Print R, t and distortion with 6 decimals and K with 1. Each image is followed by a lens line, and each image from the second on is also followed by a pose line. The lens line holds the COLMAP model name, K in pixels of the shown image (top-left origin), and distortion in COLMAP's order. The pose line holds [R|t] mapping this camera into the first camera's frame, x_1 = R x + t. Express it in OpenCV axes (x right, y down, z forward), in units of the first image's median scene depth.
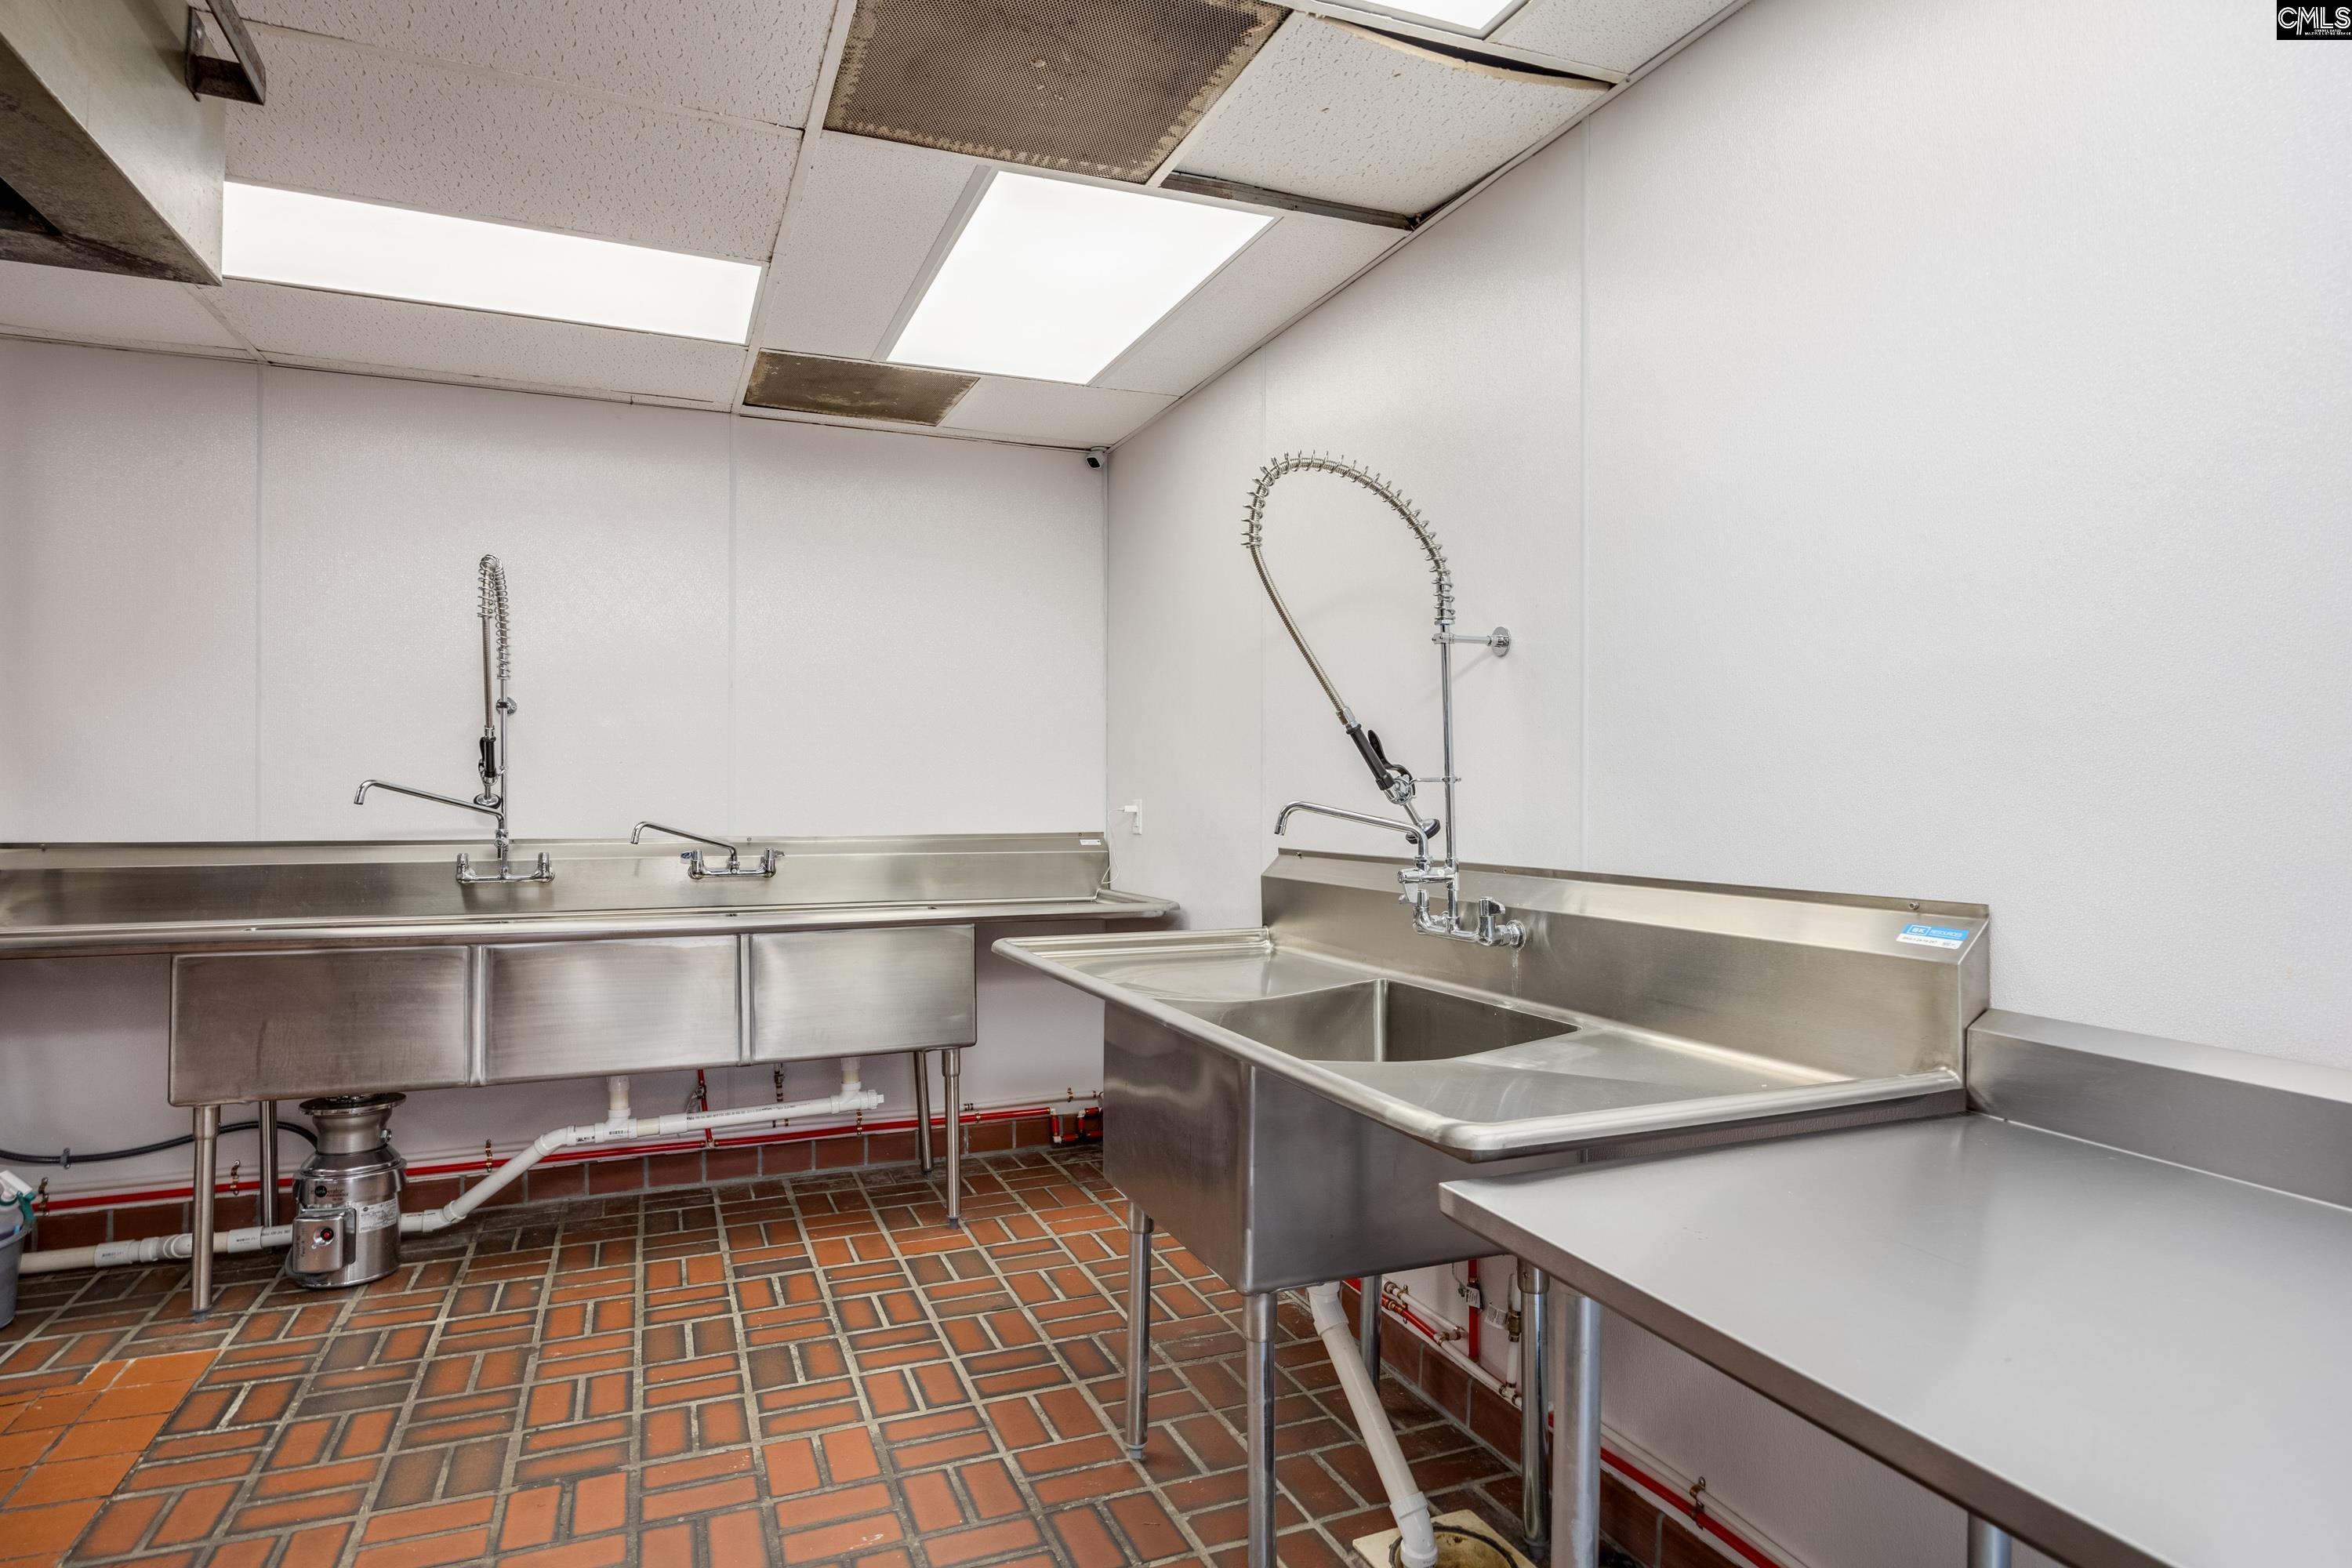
lens RADIAL K [[1273.4, 0, 1212.4], [0, 1273.4, 783.2], [0, 0, 1]] dist [-0.004926, -0.000964]
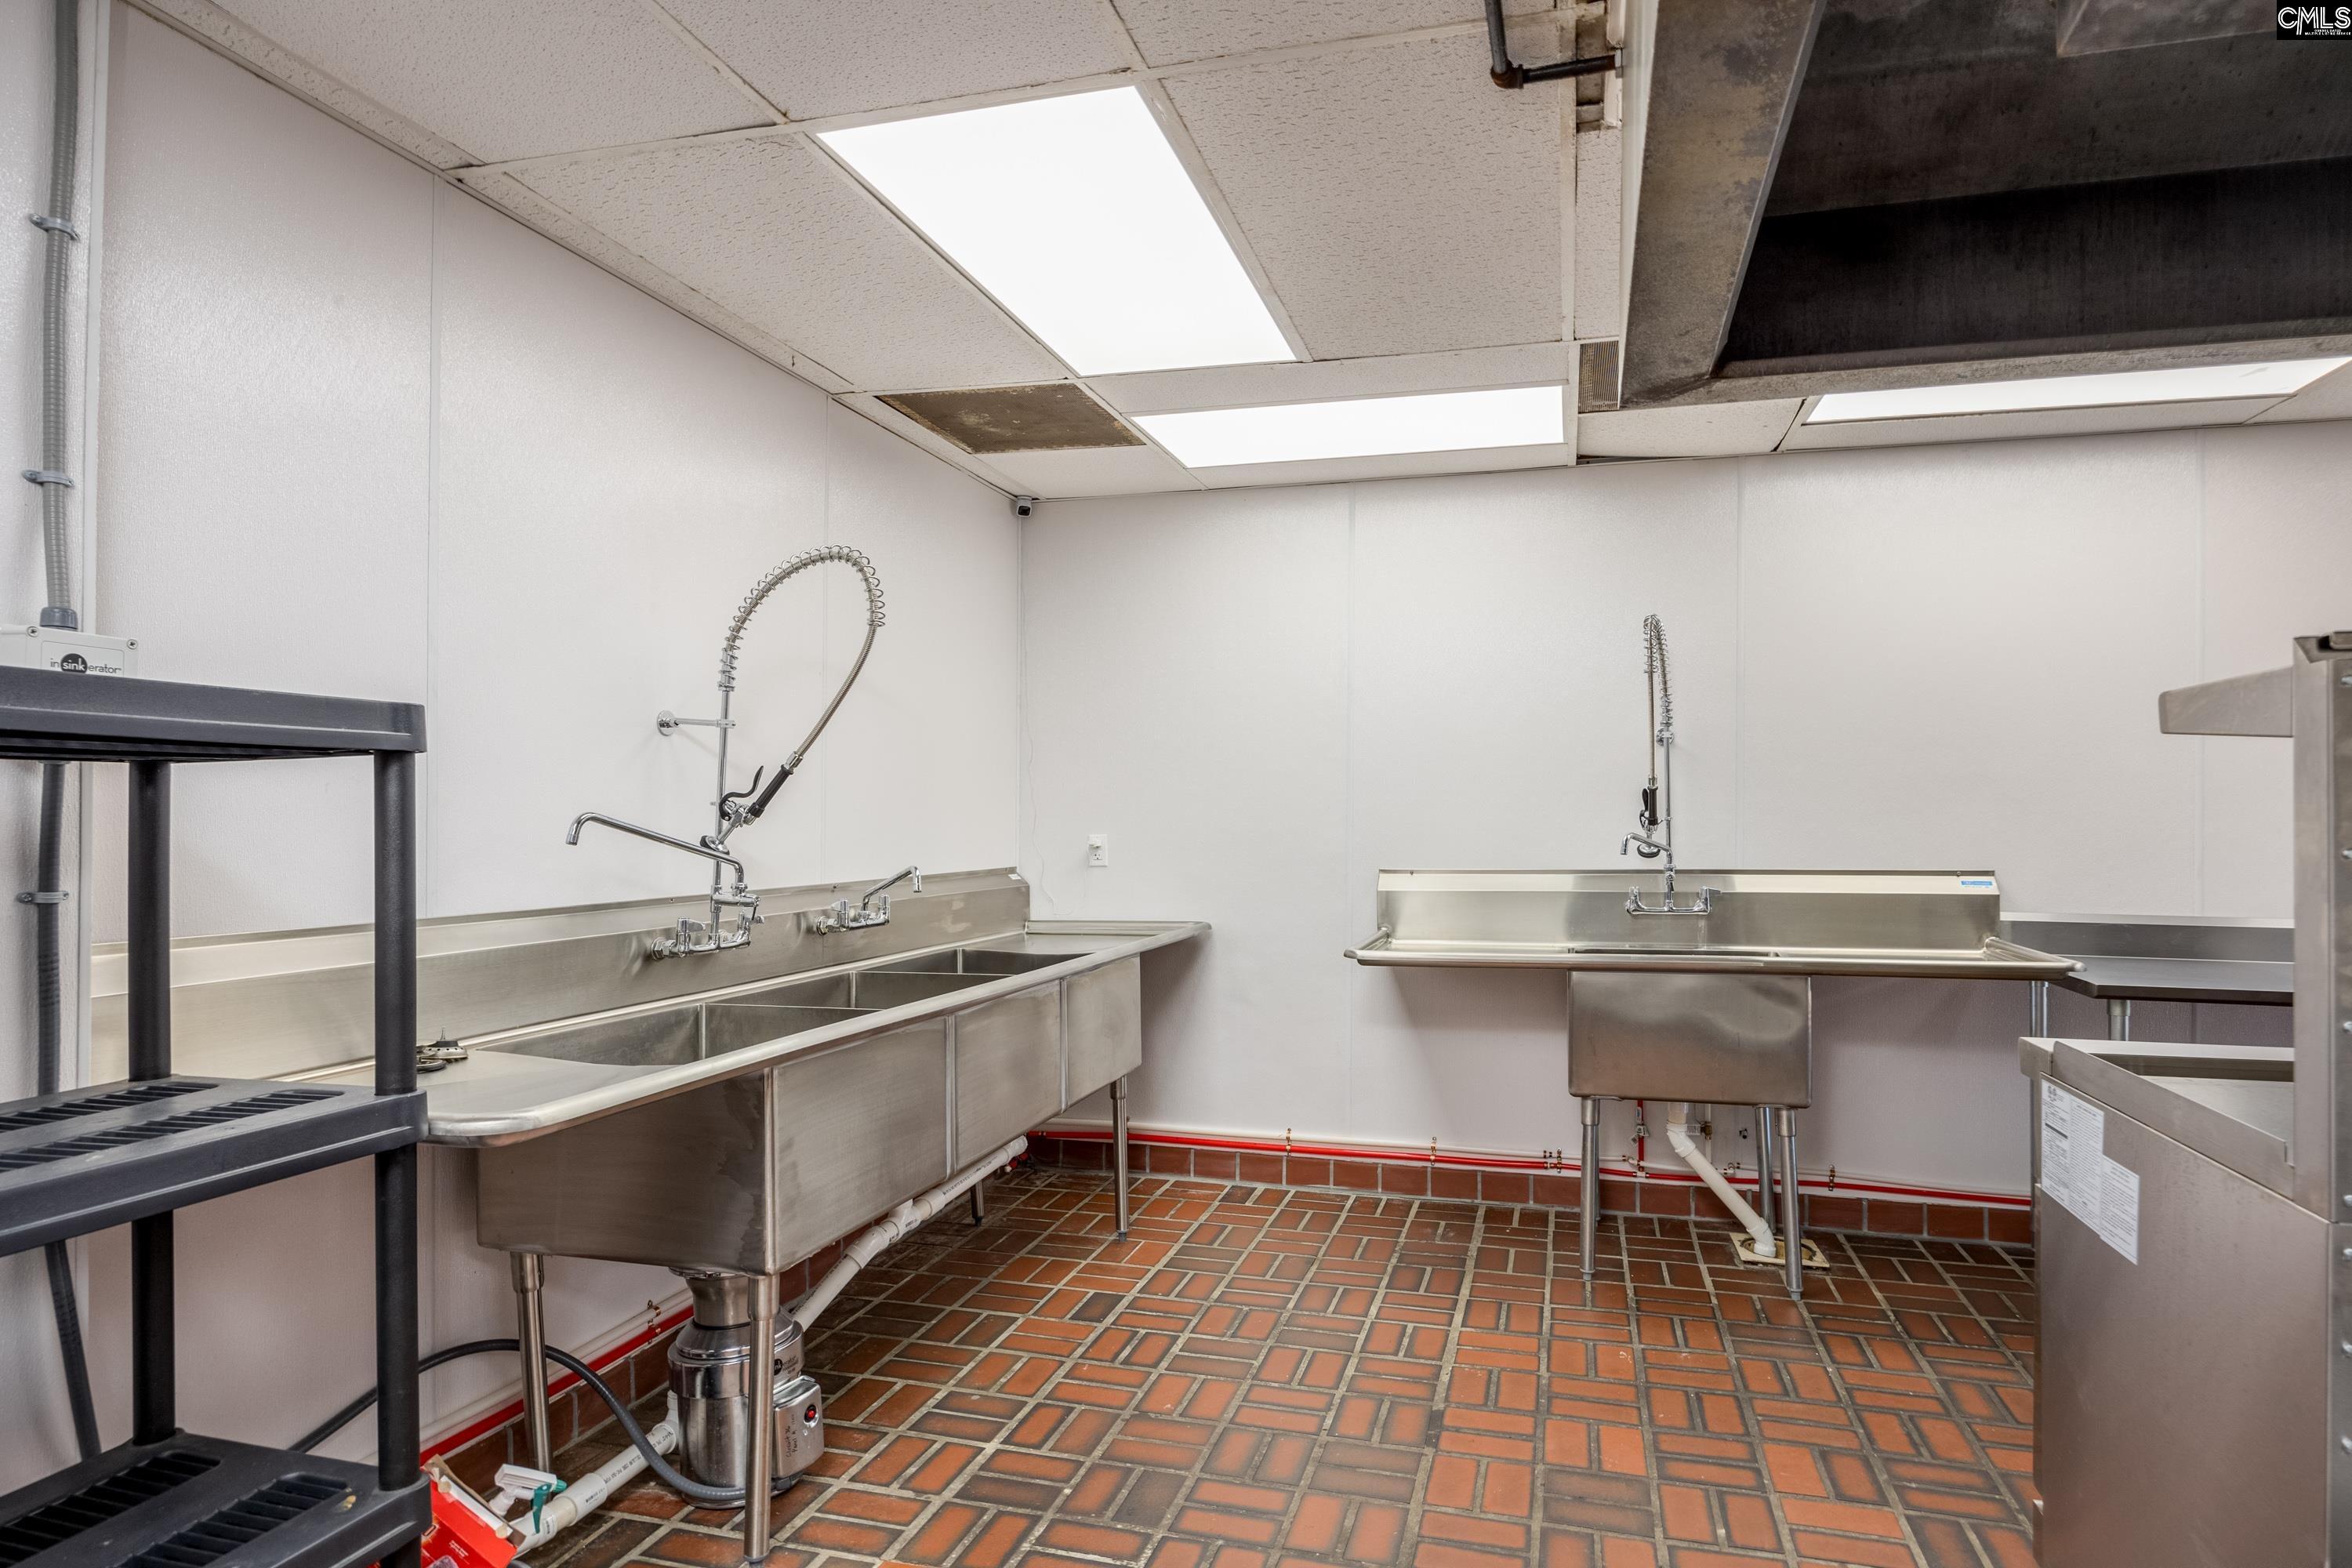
lens RADIAL K [[1280.5, 0, 1218.5], [0, 1280.5, 813.3], [0, 0, 1]] dist [0.016633, -0.000242]
pose [[0.615945, 0.000973, 0.787788, -1.085545], [0.000523, 0.999999, -0.001644, -0.005669], [-0.787789, 0.001425, 0.615944, 0.304269]]
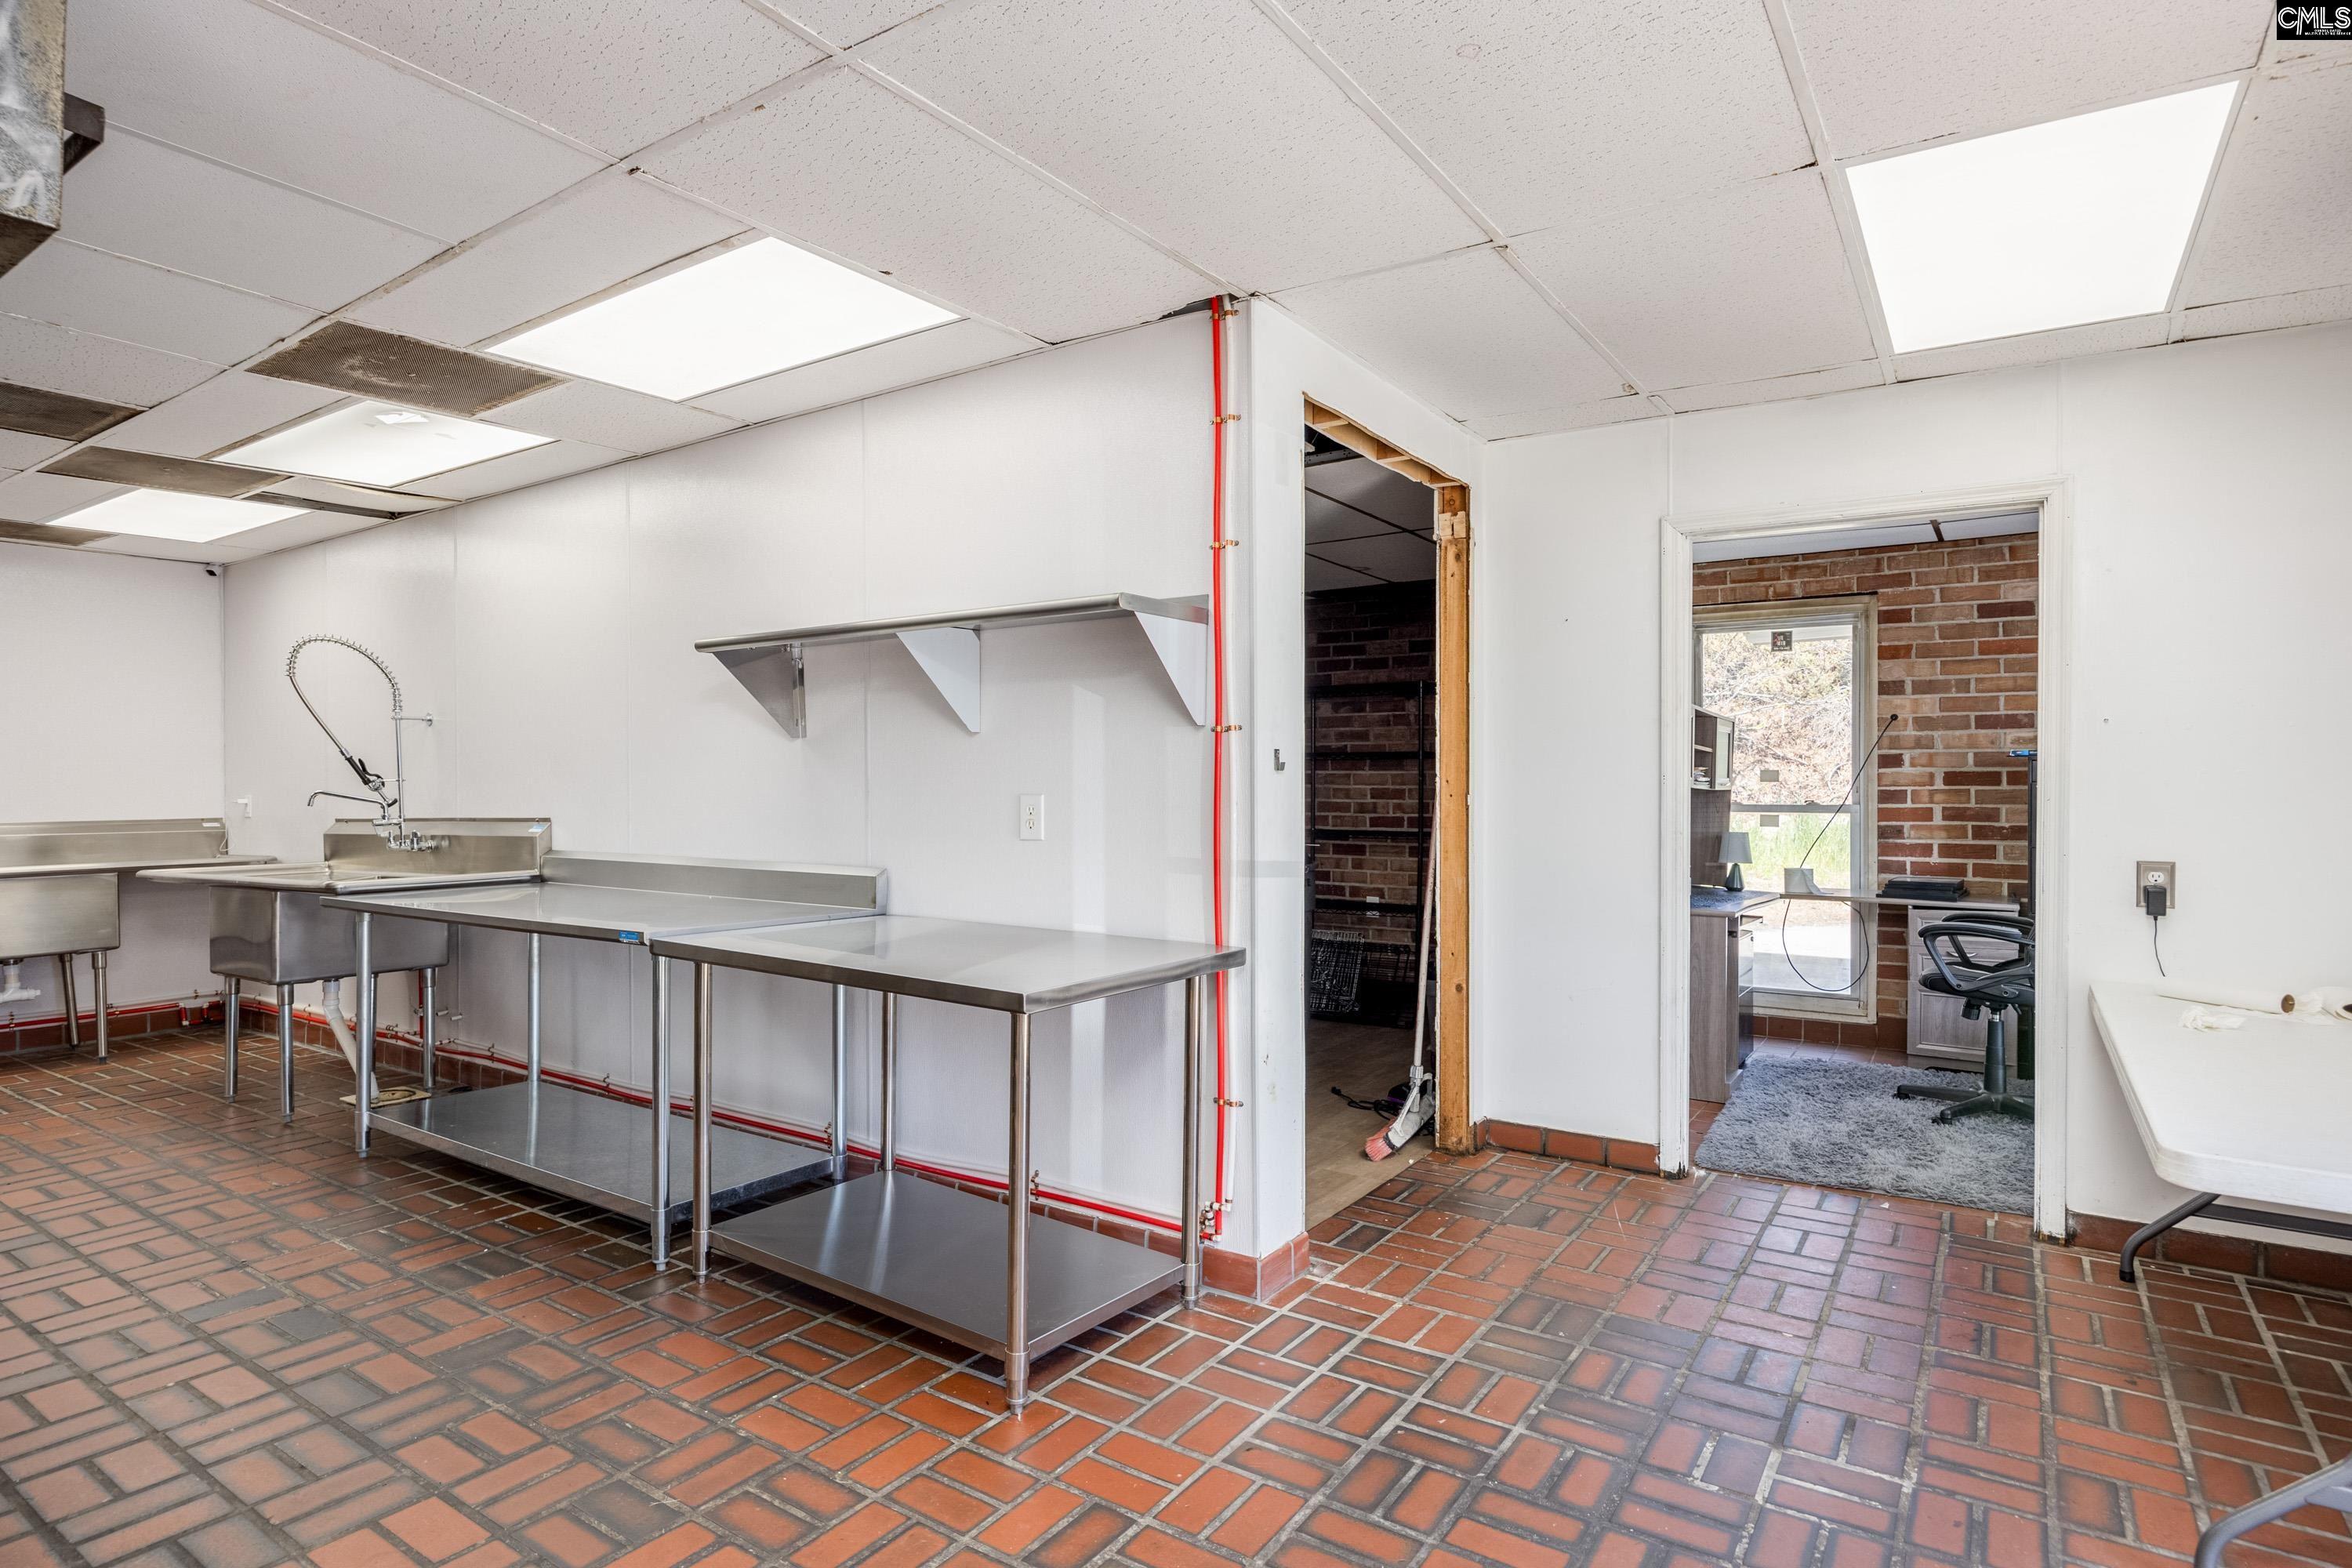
lens RADIAL K [[1273.4, 0, 1193.0], [0, 1273.4, 780.0], [0, 0, 1]] dist [-0.004926, -0.000964]
pose [[0.852484, -0.007028, 0.522706, 0.144630], [0.008596, 0.999963, -0.000575, 0.007166], [-0.522682, 0.004983, 0.852513, -1.165154]]
